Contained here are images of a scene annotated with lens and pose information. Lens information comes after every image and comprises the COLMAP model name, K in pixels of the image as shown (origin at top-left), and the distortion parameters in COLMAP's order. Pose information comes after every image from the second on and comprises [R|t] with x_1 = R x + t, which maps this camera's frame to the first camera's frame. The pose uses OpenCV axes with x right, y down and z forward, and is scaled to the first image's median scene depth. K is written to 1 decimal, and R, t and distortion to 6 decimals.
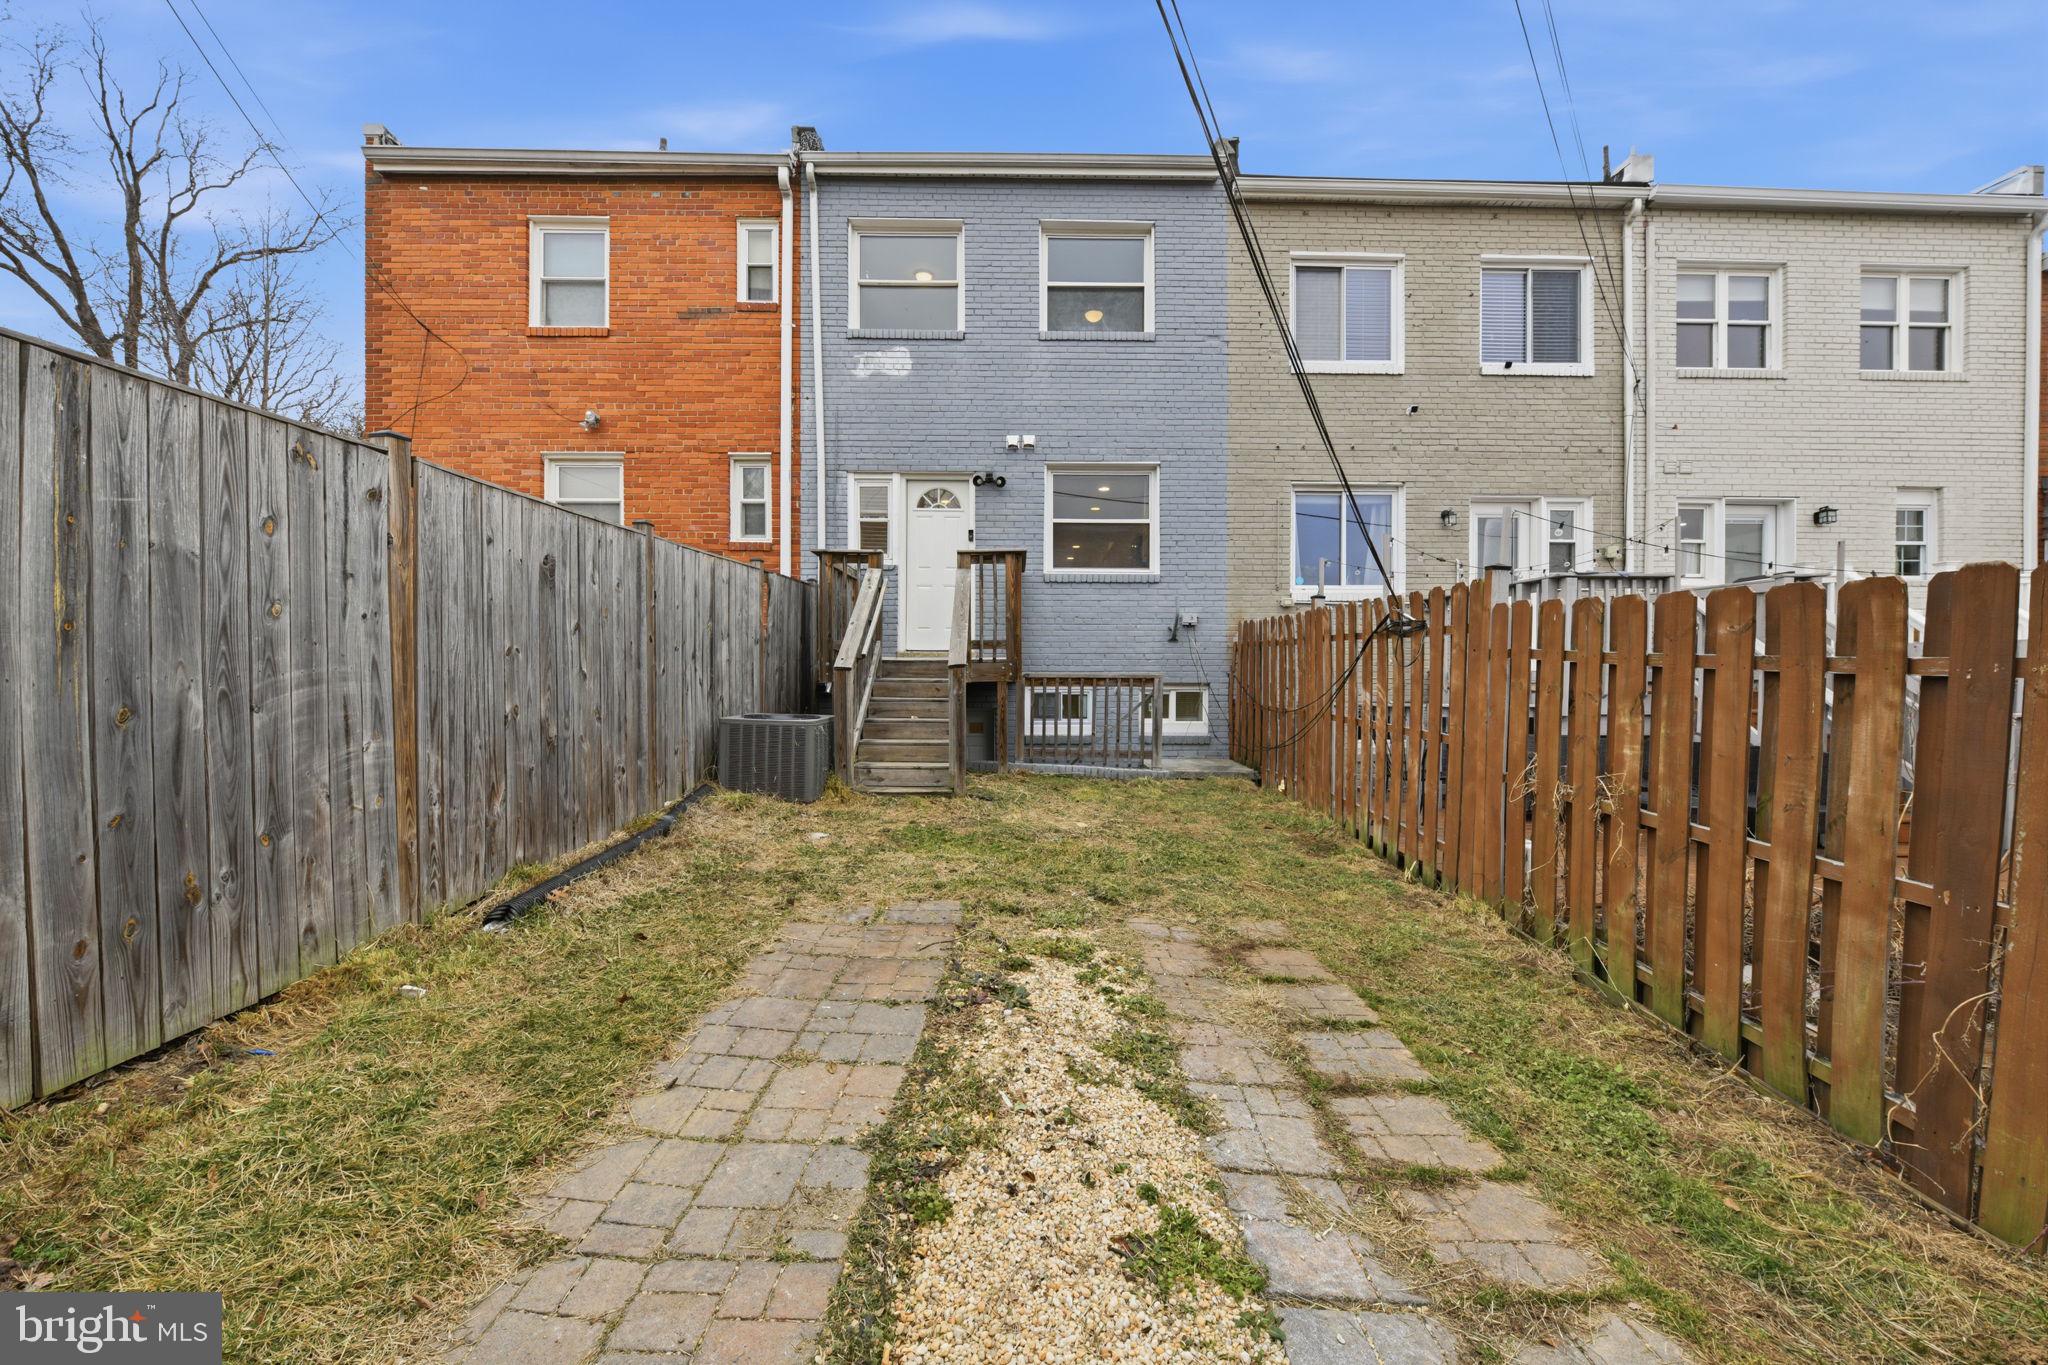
lens RADIAL K [[807.0, 0, 1041.8], [0, 807.0, 688.0], [0, 0, 1]] dist [-0.008516, -0.000859]
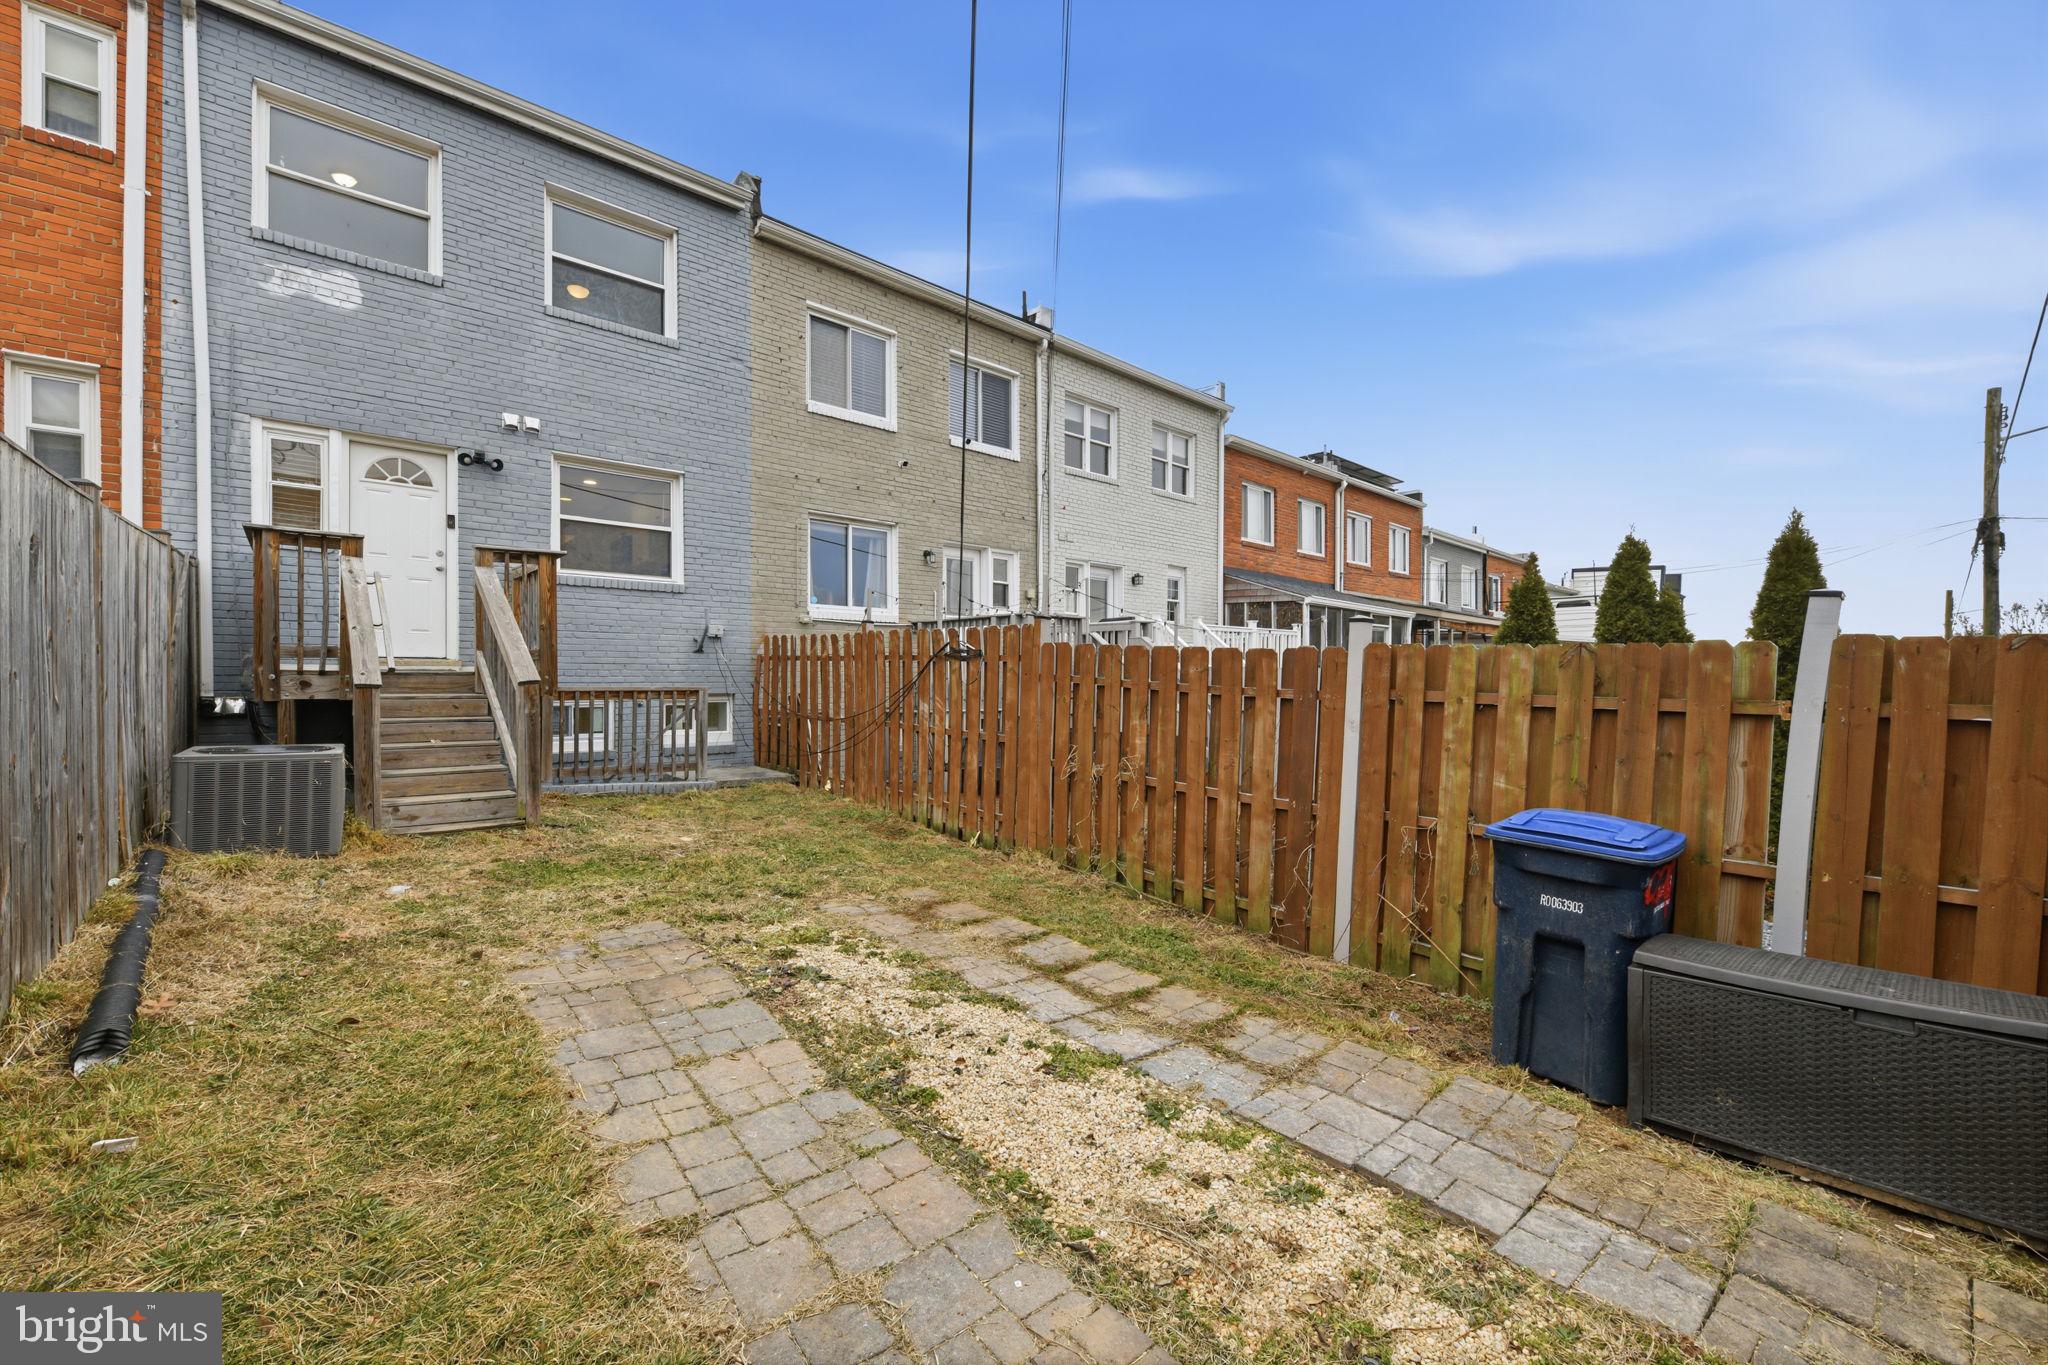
lens RADIAL K [[807.0, 0, 1041.8], [0, 807.0, 688.0], [0, 0, 1]] dist [-0.008516, -0.000859]
pose [[0.750321, -0.006829, 0.661039, -0.473246], [0.007384, 0.999971, 0.001948, -0.032377], [-0.661033, 0.003419, 0.750349, -0.096641]]
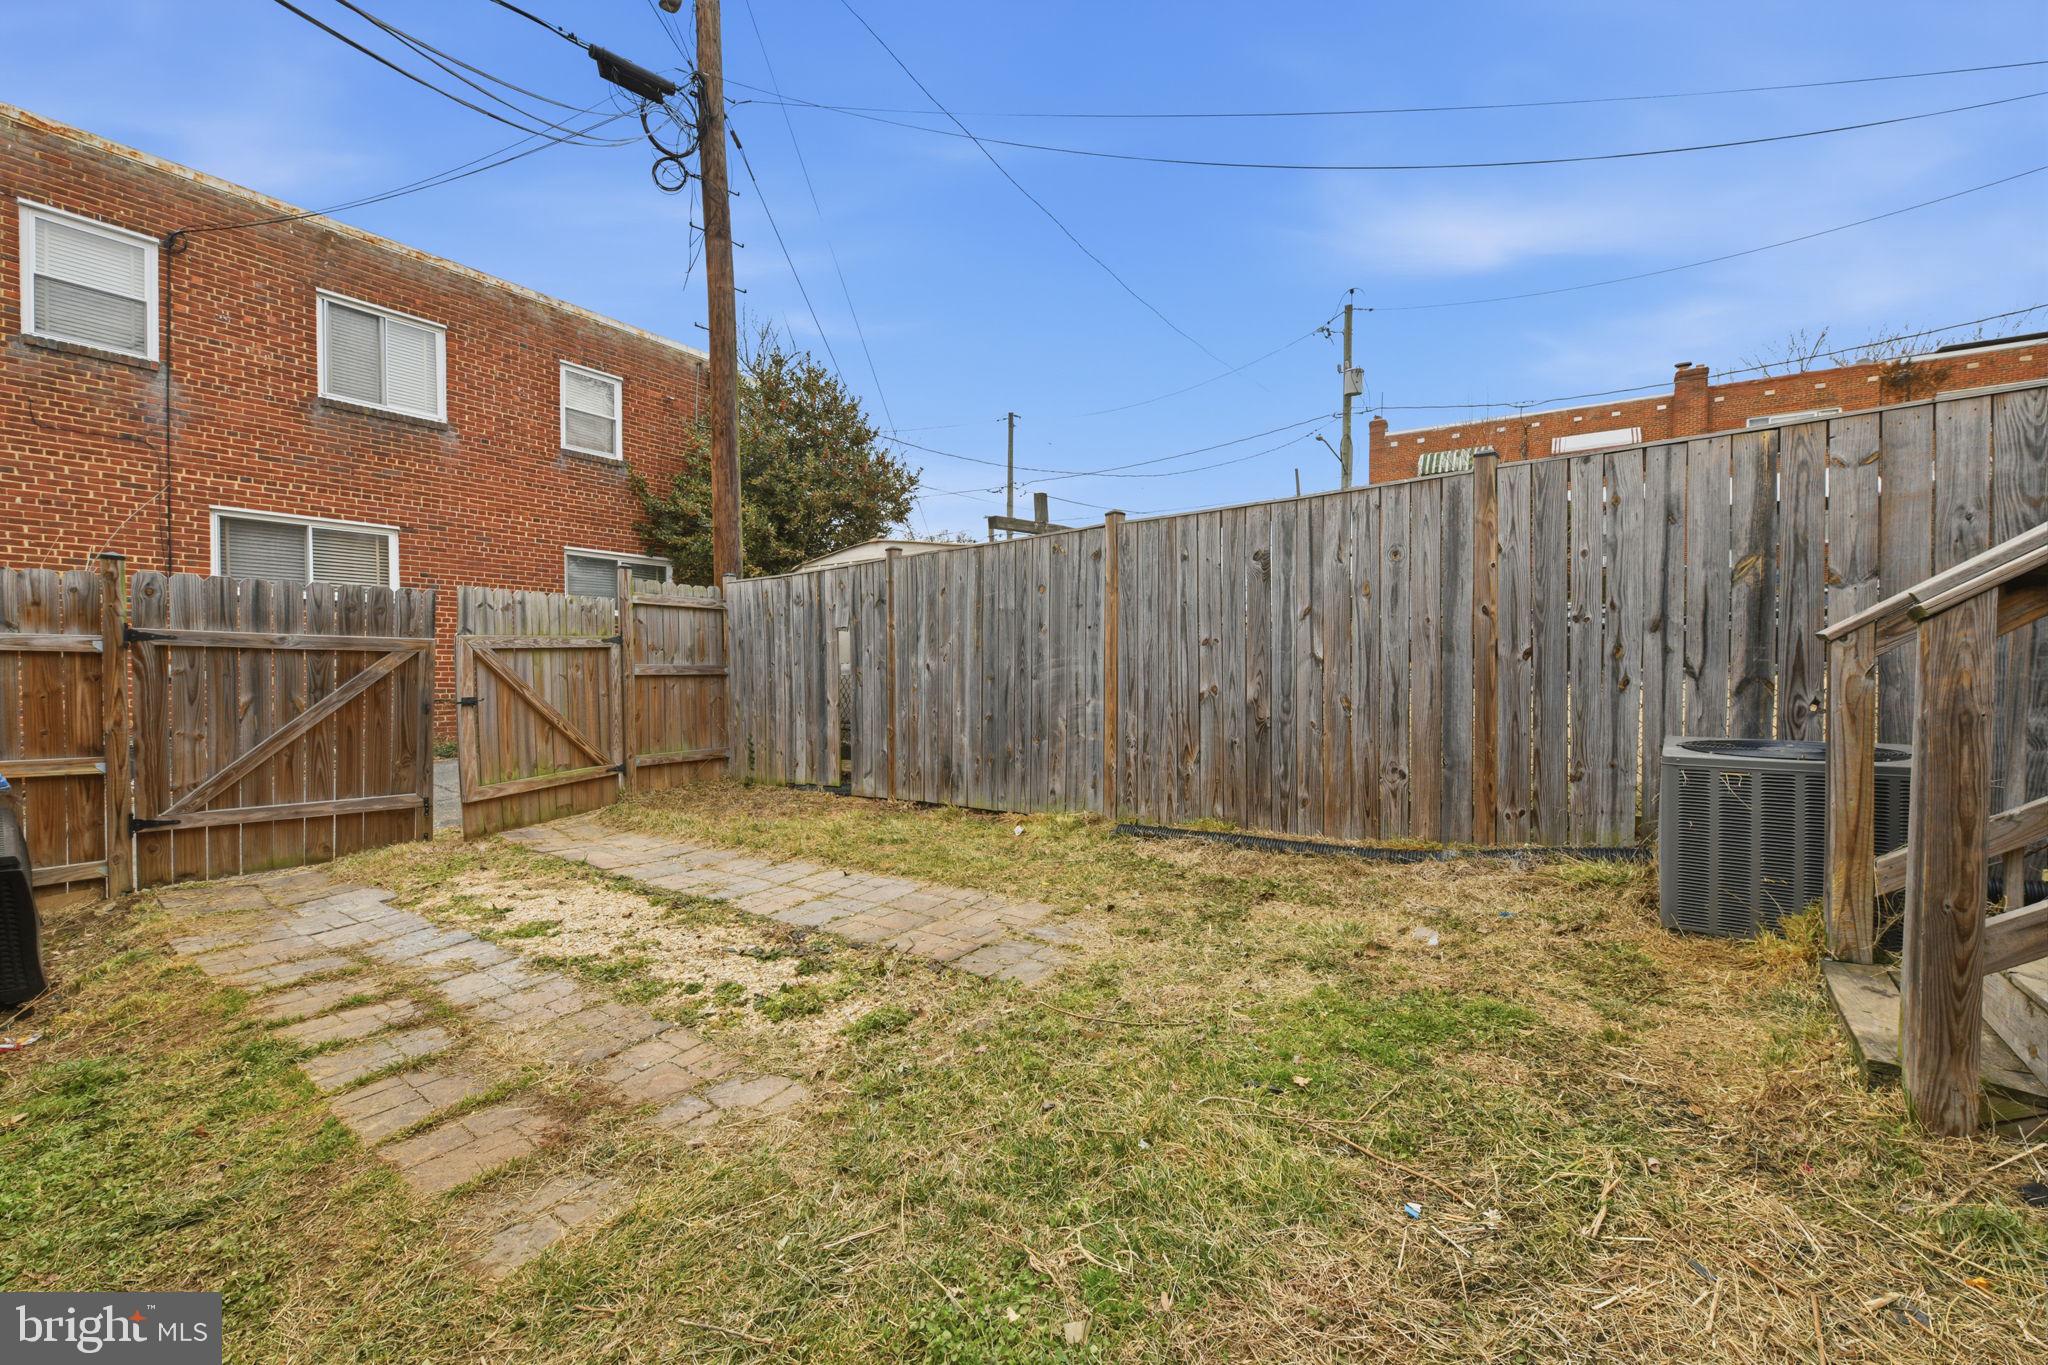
lens RADIAL K [[807.0, 0, 1041.8], [0, 807.0, 688.0], [0, 0, 1]] dist [-0.008516, -0.000859]
pose [[-0.610945, 0.016504, -0.791501, 0.494884], [-0.014991, 0.999362, 0.032410, -0.010977], [0.791531, 0.031666, -0.610308, 1.636042]]
